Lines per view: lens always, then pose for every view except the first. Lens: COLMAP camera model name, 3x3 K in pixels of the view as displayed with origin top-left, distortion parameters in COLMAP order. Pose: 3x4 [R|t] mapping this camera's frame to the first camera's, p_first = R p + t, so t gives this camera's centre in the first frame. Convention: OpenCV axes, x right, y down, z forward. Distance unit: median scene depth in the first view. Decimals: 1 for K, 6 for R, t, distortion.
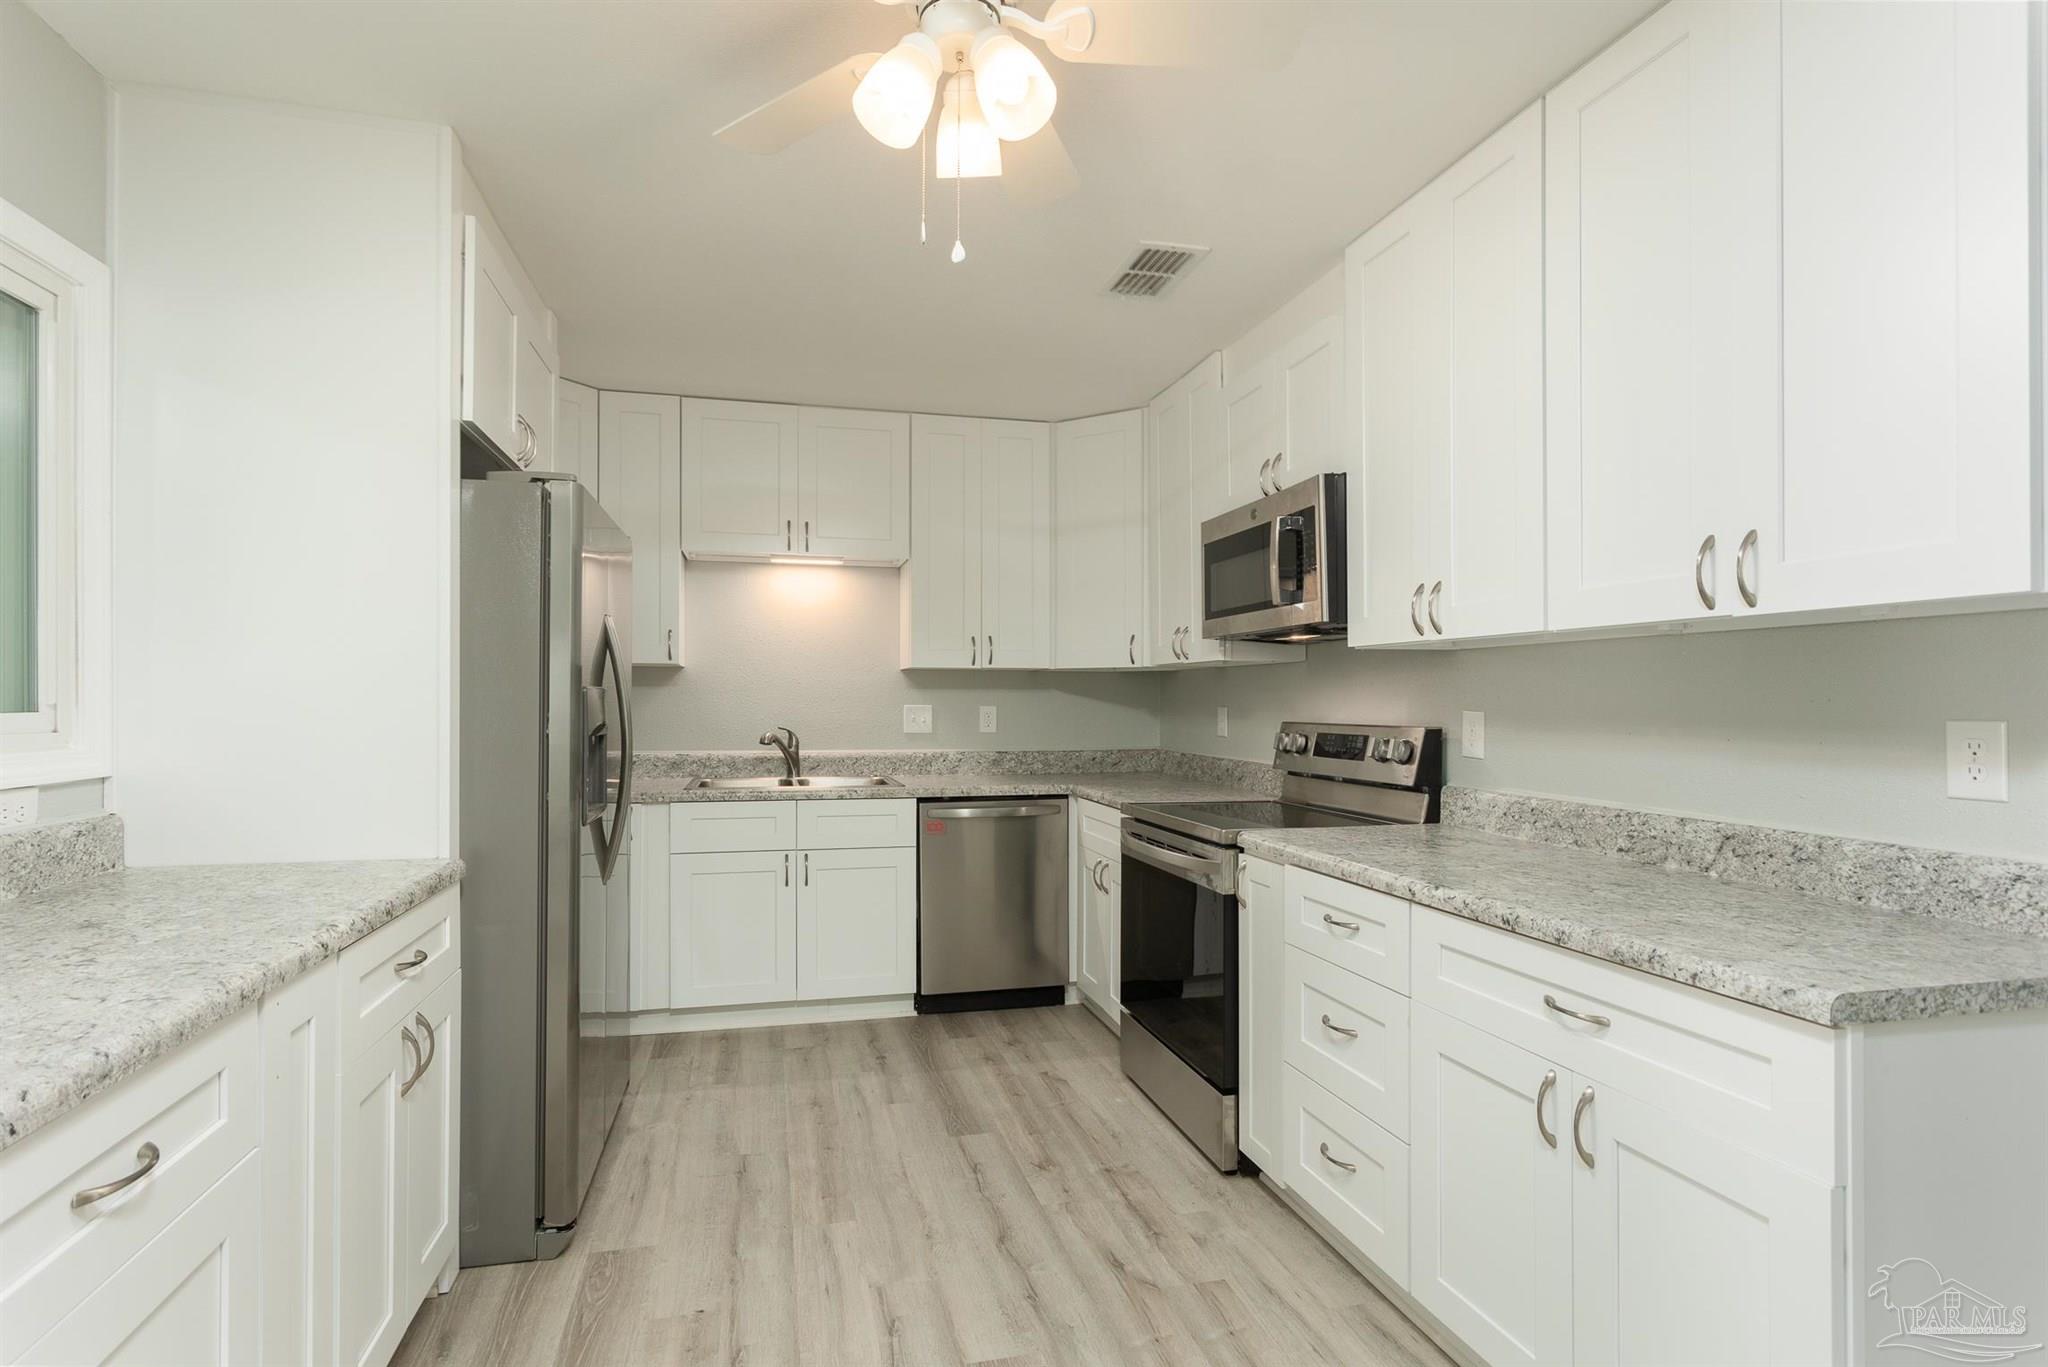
lens RADIAL K [[980.4, 0, 1027.6], [0, 980.4, 698.0], [0, 0, 1]] dist [0.002724, 0.001167]
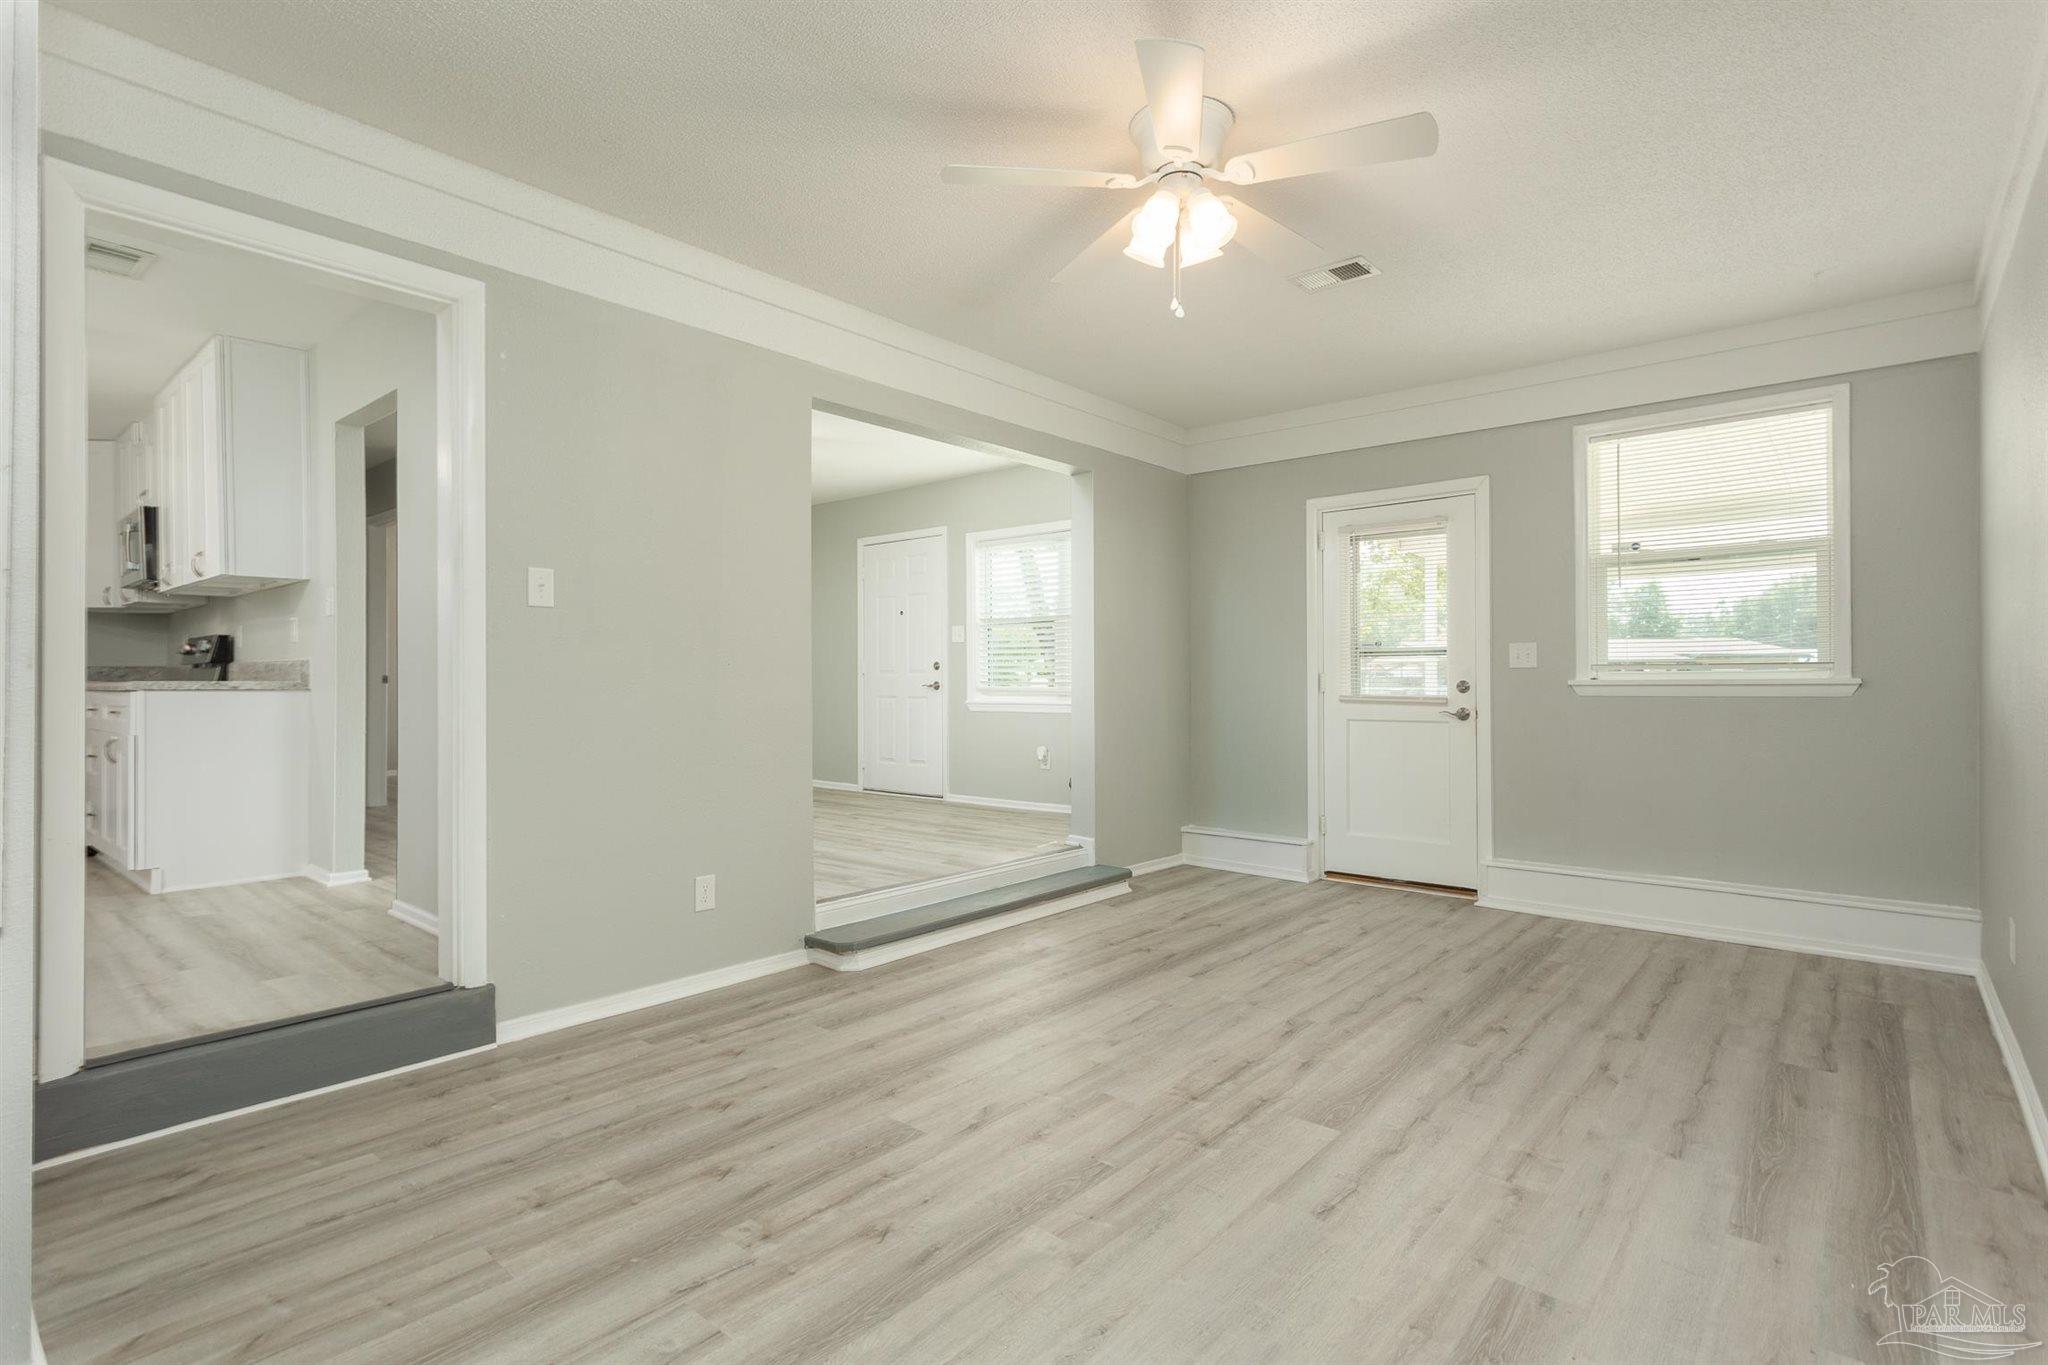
lens RADIAL K [[980.4, 0, 1015.3], [0, 980.4, 681.3], [0, 0, 1]] dist [0.002724, 0.001167]
pose [[0.834125, -0.004248, 0.551559, 0.682923], [0.004896, 0.999988, 0.000298, 0.139463], [-0.551553, 0.002452, 0.834136, -1.698954]]
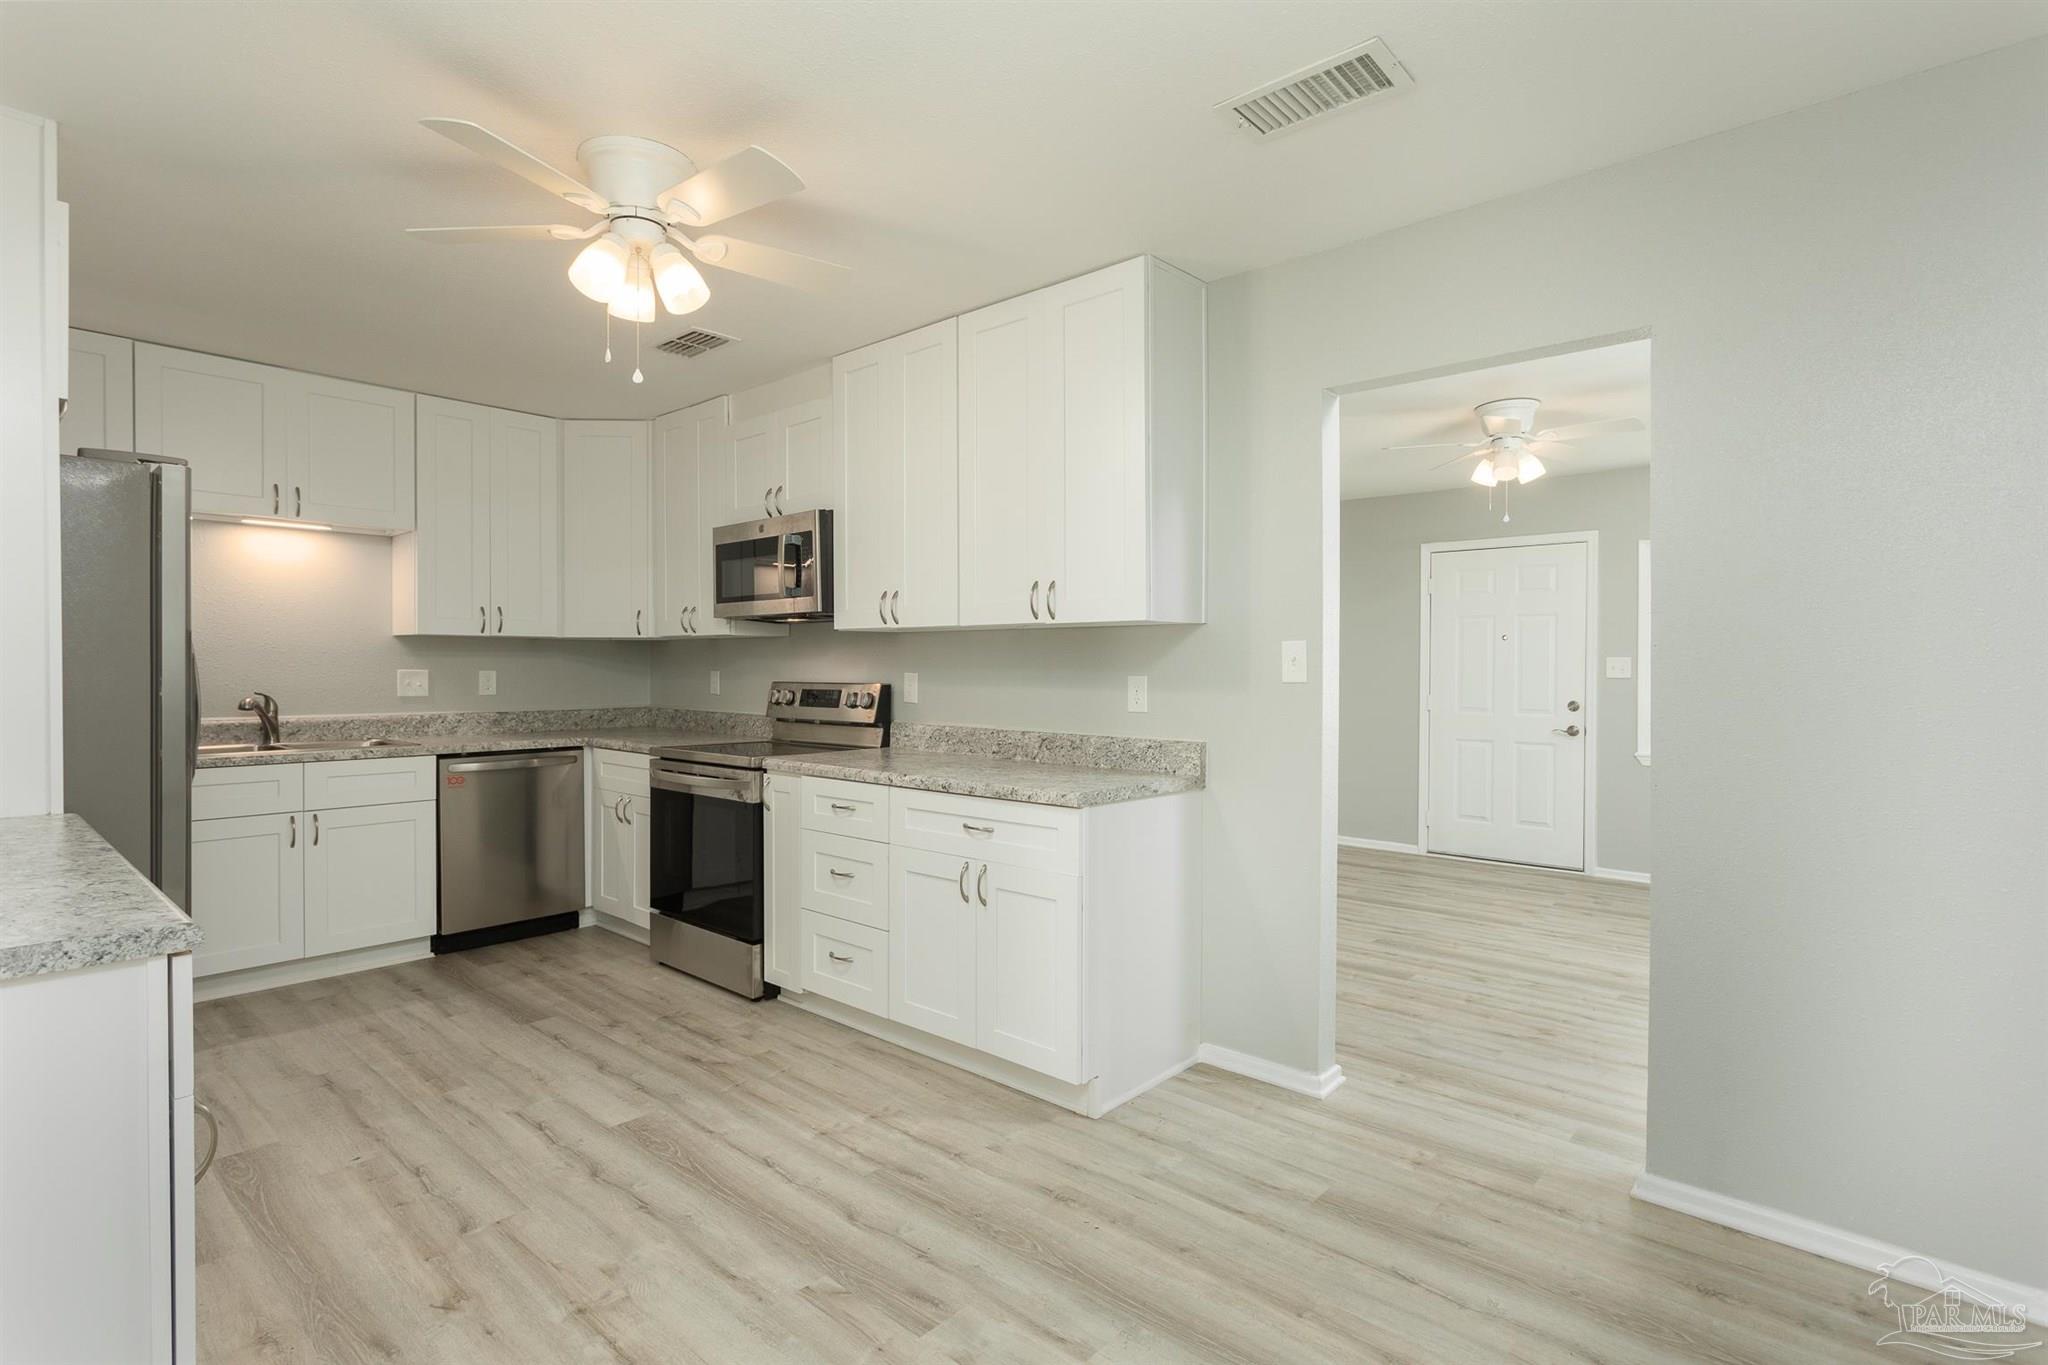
lens RADIAL K [[980.4, 0, 1027.4], [0, 980.4, 680.2], [0, 0, 1]] dist [0.002724, 0.001167]
pose [[0.827260, -0.008035, 0.561762, -0.257847], [-0.002410, 0.999838, 0.017851, -0.002747], [-0.561815, -0.016121, 0.827106, -0.375260]]
